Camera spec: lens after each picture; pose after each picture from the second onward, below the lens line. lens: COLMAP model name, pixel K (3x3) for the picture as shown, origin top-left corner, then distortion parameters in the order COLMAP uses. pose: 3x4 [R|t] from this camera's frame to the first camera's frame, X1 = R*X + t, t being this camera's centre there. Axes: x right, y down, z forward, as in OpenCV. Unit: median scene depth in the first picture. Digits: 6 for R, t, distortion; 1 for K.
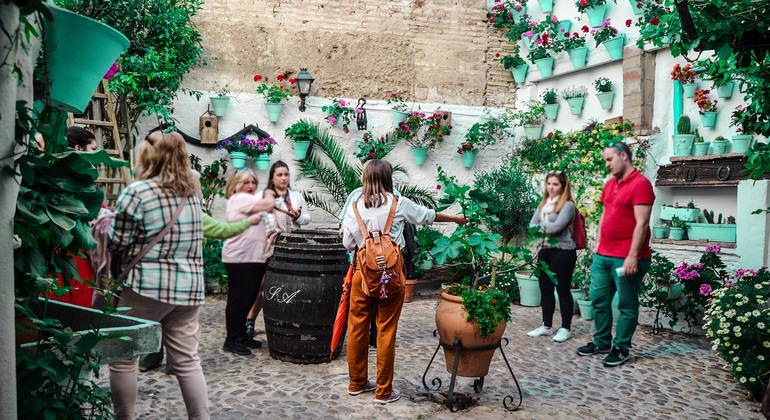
lens RADIAL K [[714.8, 0, 385.0], [0, 714.8, 210.0], [0, 0, 1]] dist [-0.004042, -0.000700]
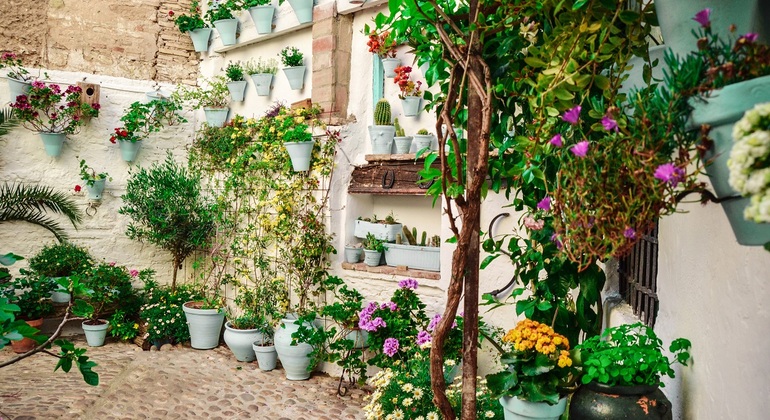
lens RADIAL K [[714.8, 0, 385.0], [0, 714.8, 210.0], [0, 0, 1]] dist [-0.004042, -0.000700]
pose [[0.952068, 0.000981, 0.305886, 0.171764], [-0.004707, 0.999923, 0.011445, -0.022684], [-0.305851, -0.012336, 0.951999, 0.252788]]
